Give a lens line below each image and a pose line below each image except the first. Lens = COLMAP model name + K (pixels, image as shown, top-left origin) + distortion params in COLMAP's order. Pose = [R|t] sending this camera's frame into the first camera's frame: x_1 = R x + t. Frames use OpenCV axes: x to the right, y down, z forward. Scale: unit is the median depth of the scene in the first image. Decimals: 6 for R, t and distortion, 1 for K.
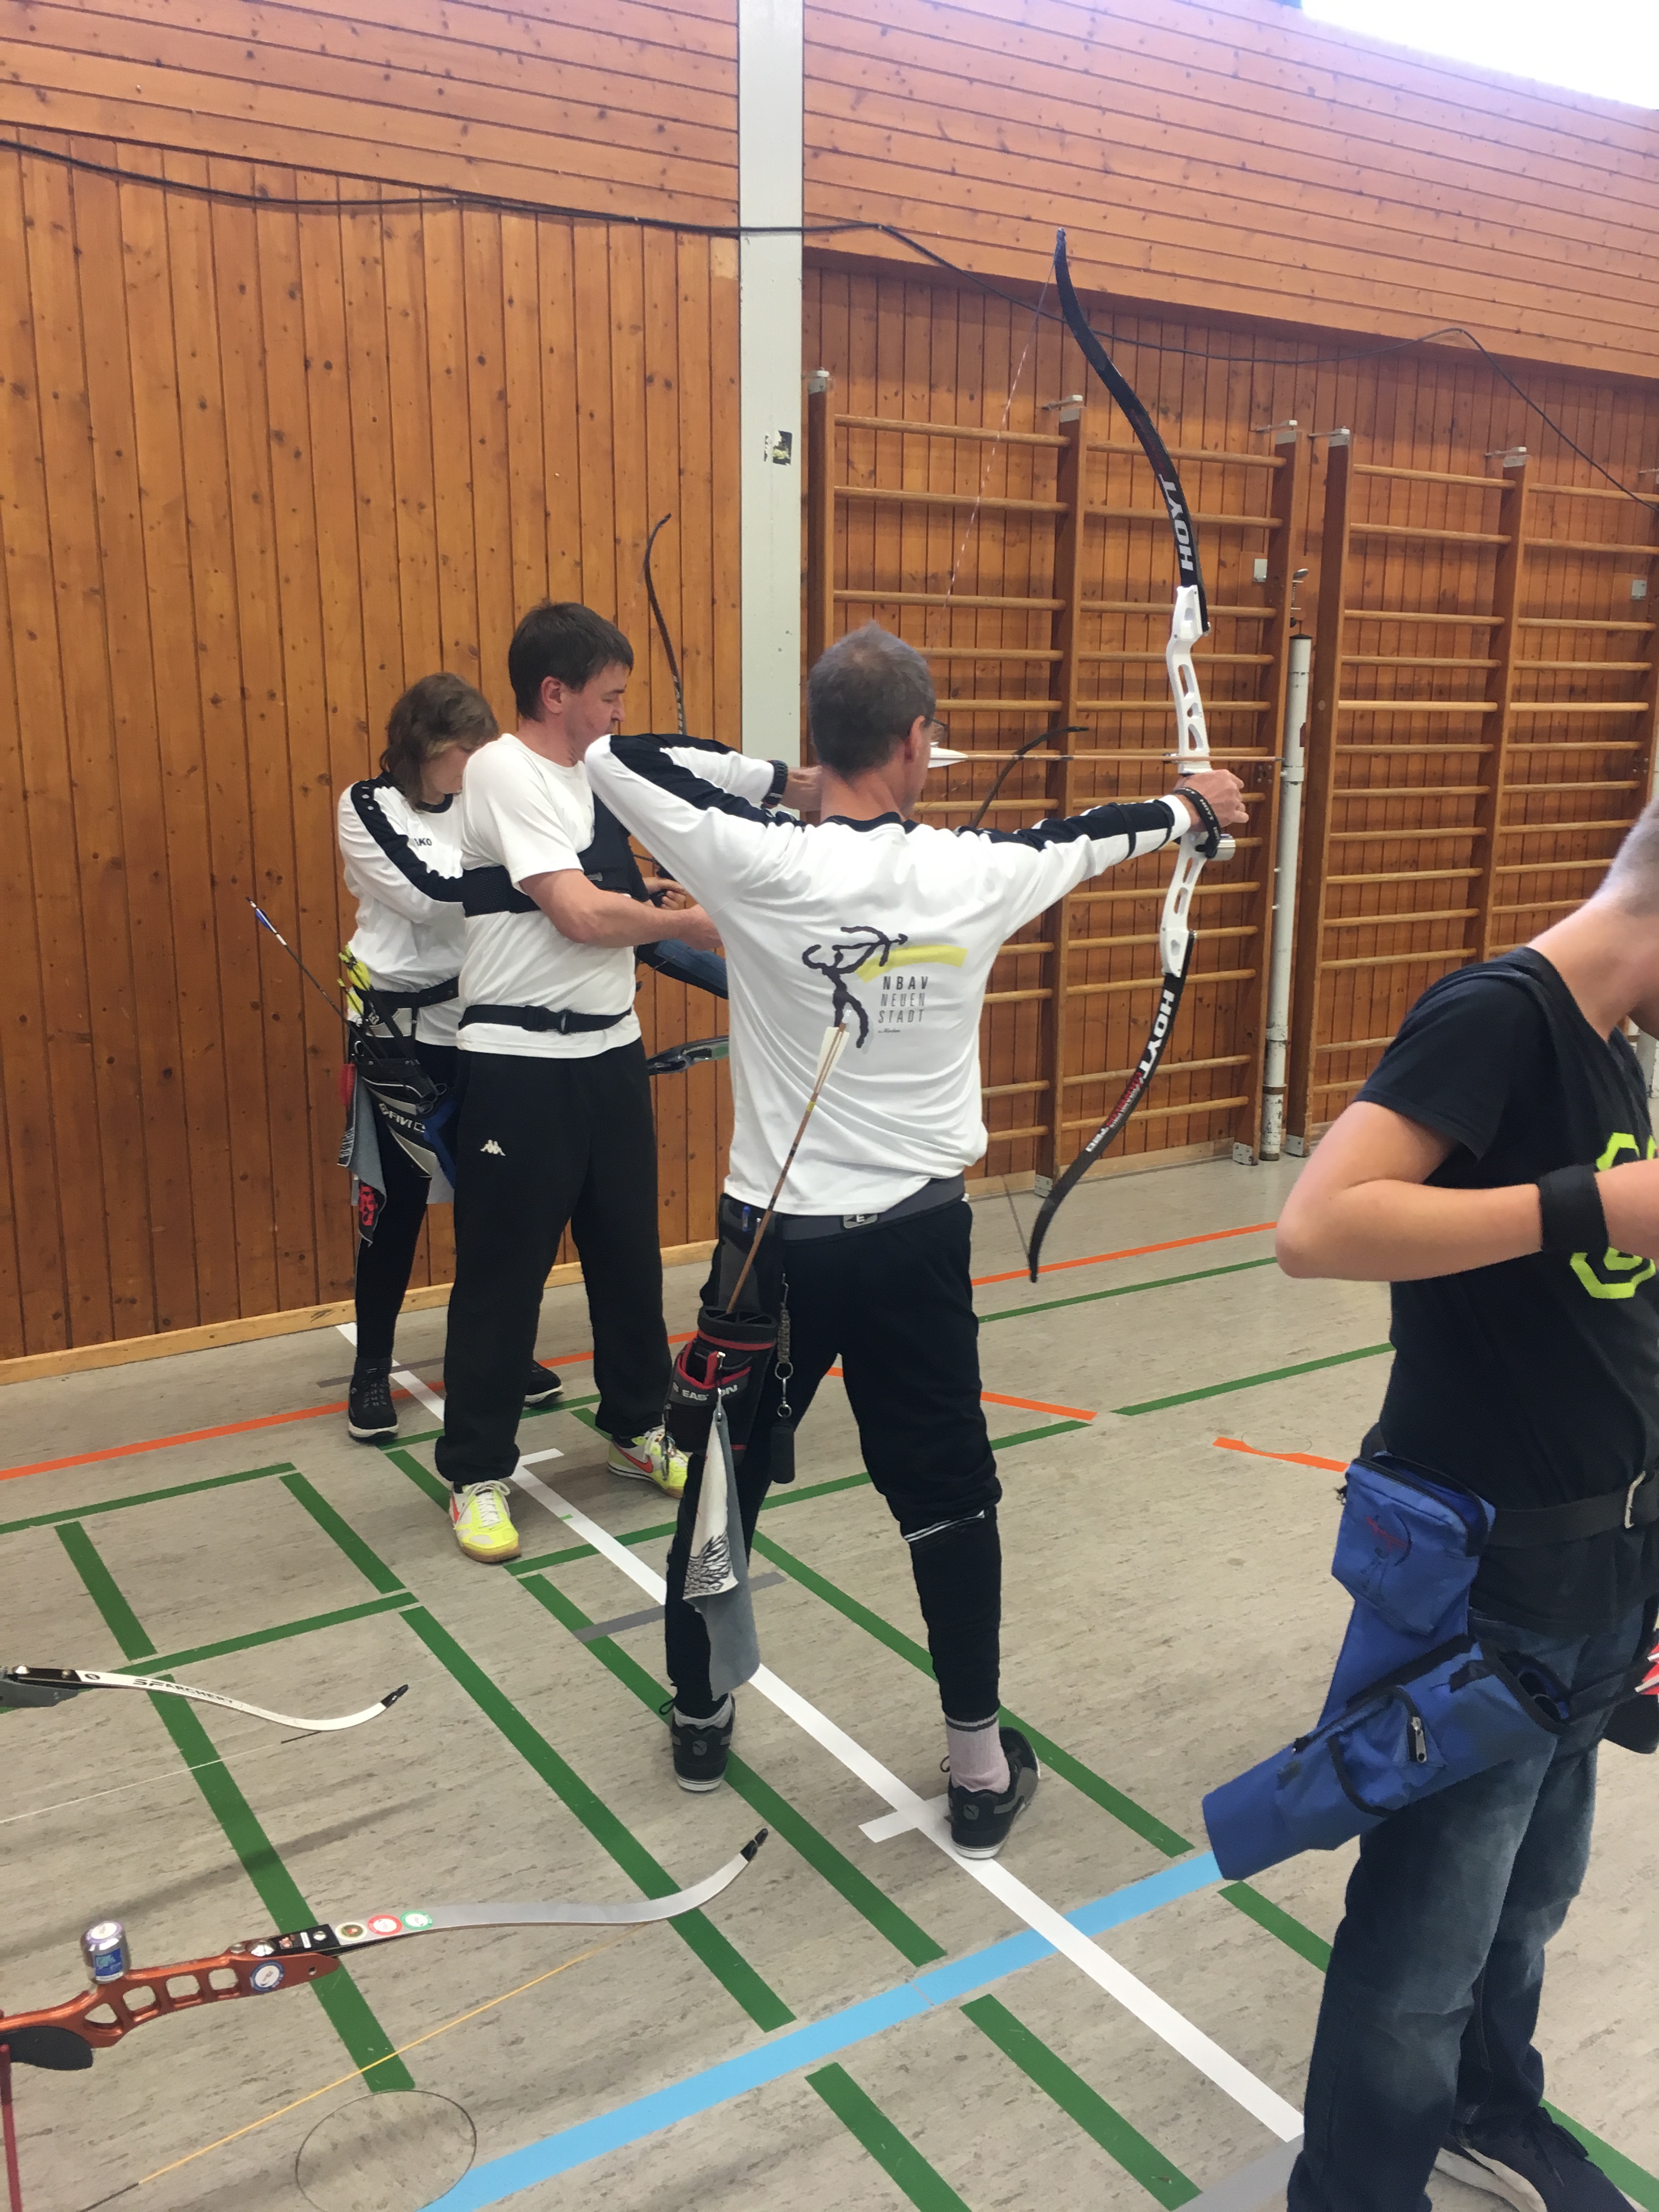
lens RADIAL K [[1881.3, 0, 831.6], [0, 1881.3, 1113.1], [0, 0, 1]] dist [0.058792, -0.083076]
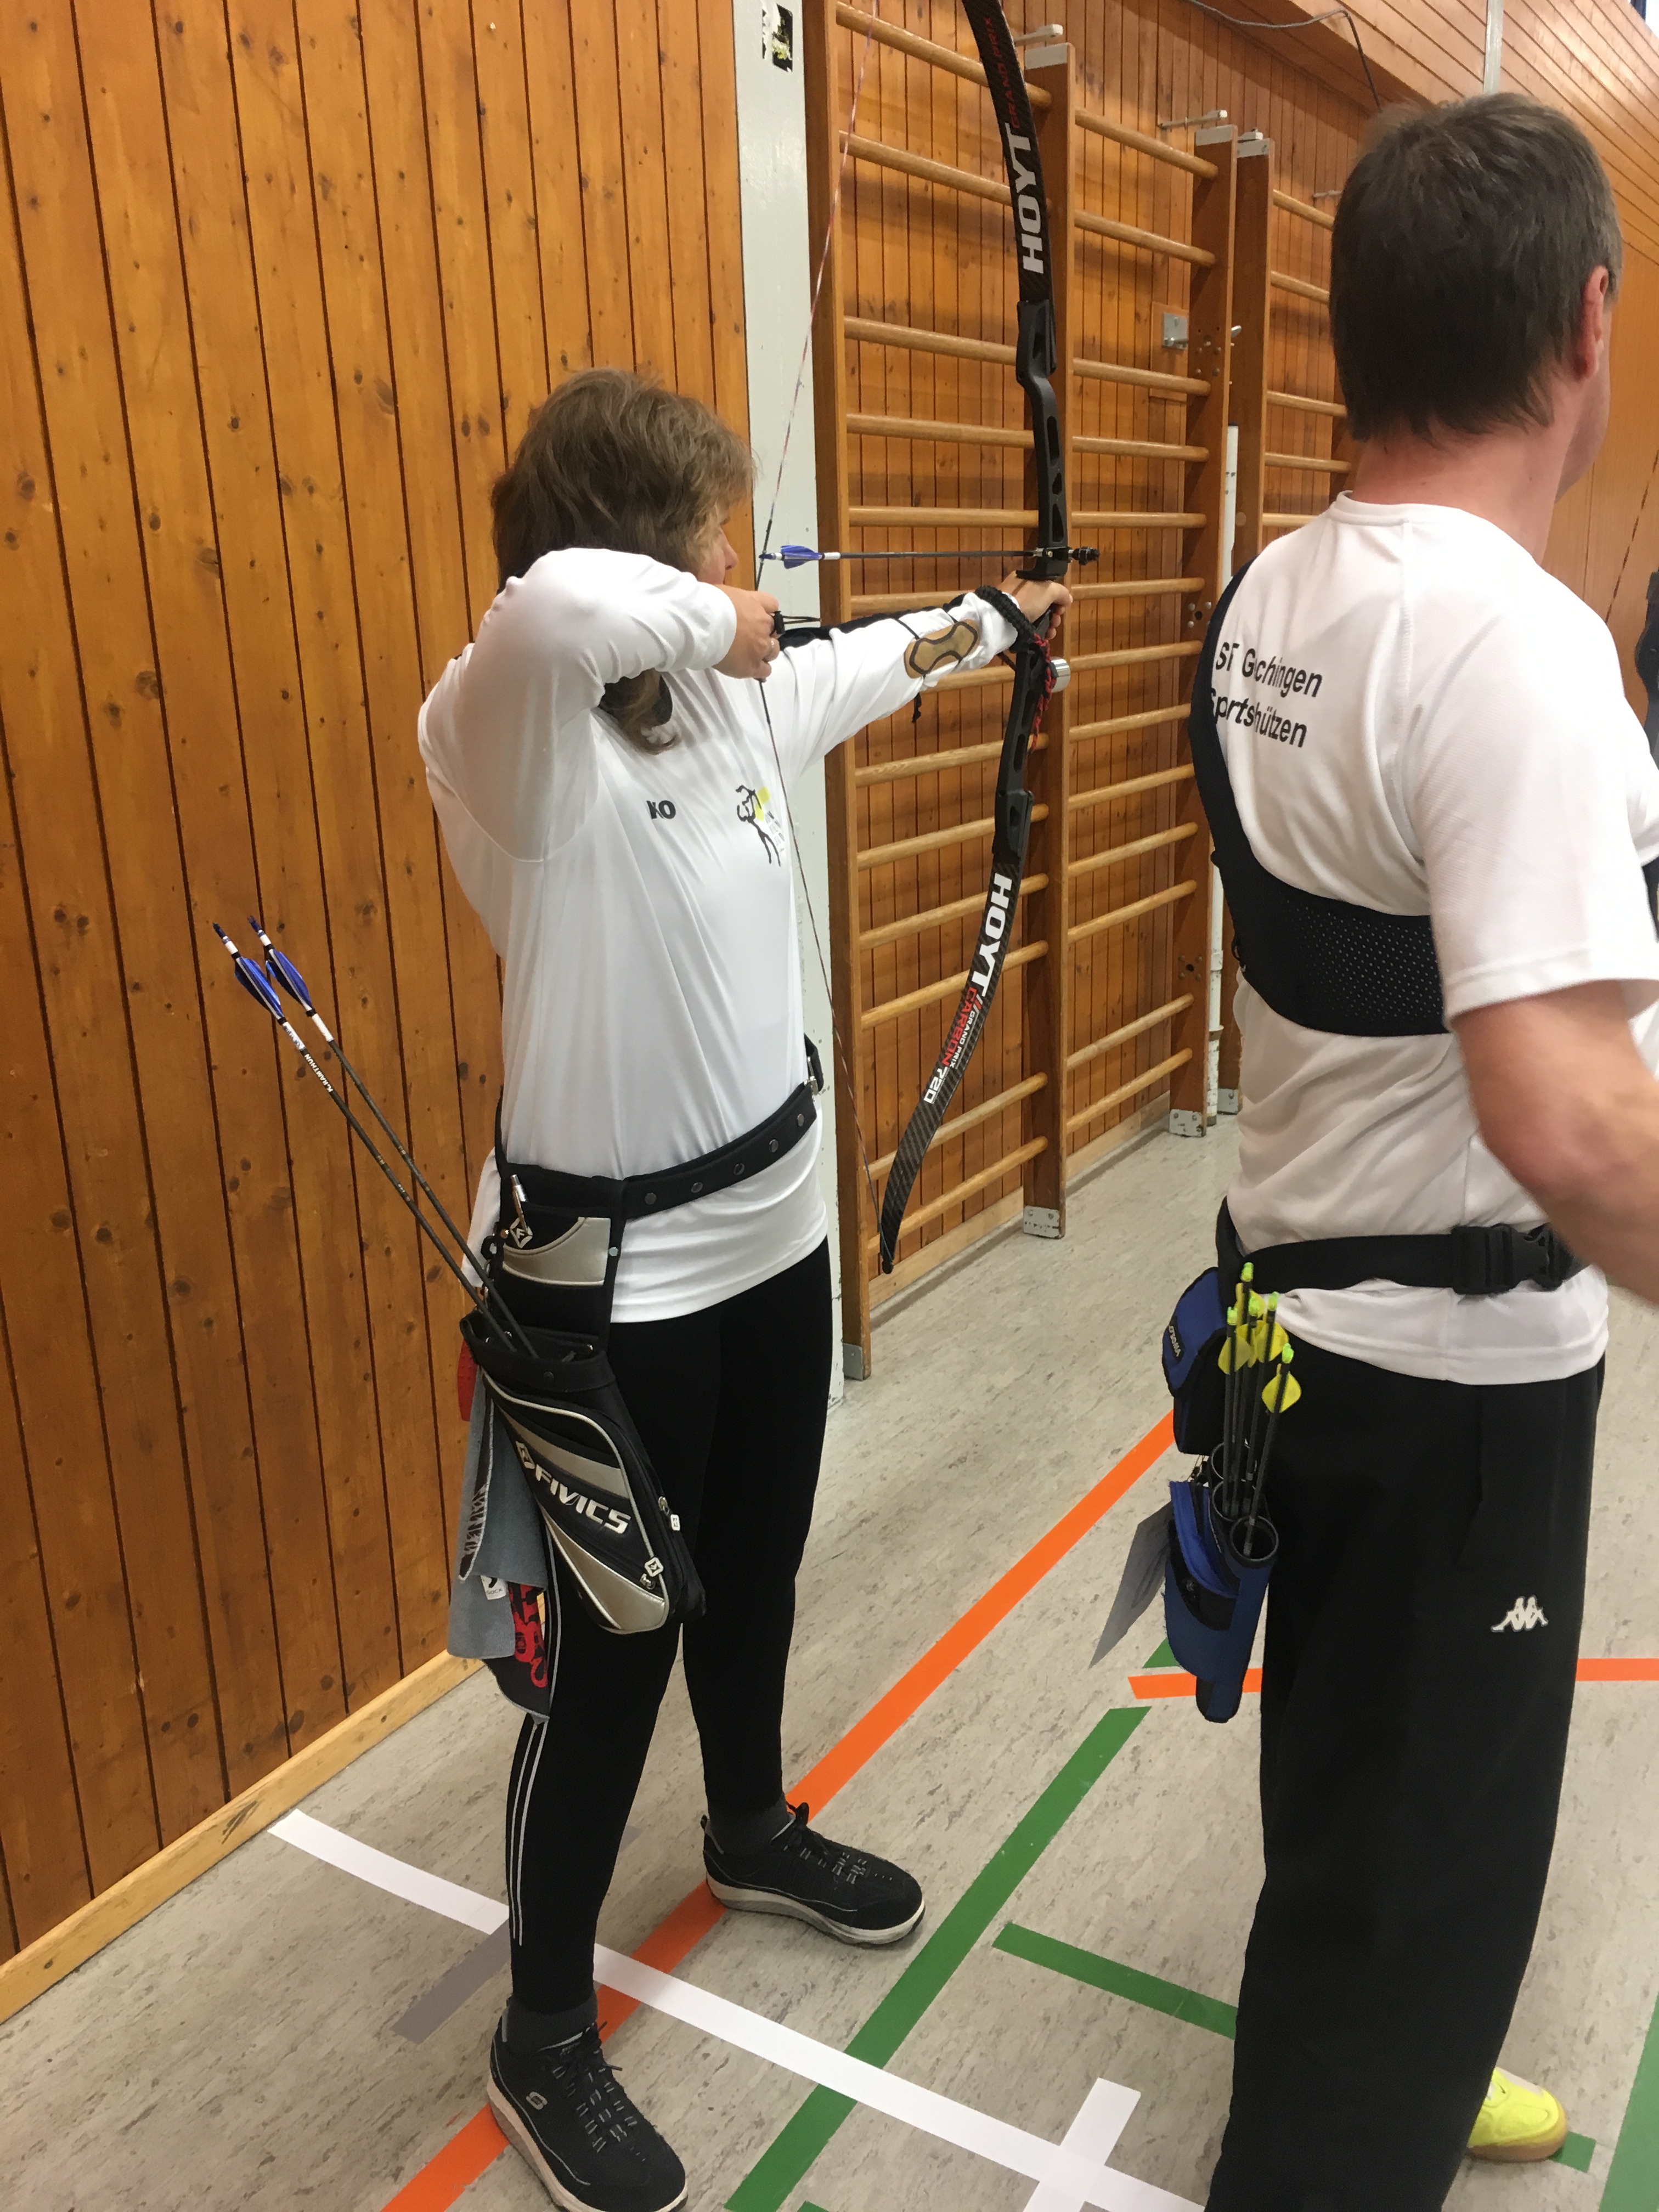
lens RADIAL K [[1881.3, 0, 832.5], [0, 1881.3, 1113.5], [0, 0, 1]] dist [0.058792, -0.083076]
pose [[0.894956, -0.155604, 0.418140, -0.338310], [0.131172, 0.987557, 0.086753, -0.099691], [-0.426436, -0.022792, 0.904231, 0.554863]]
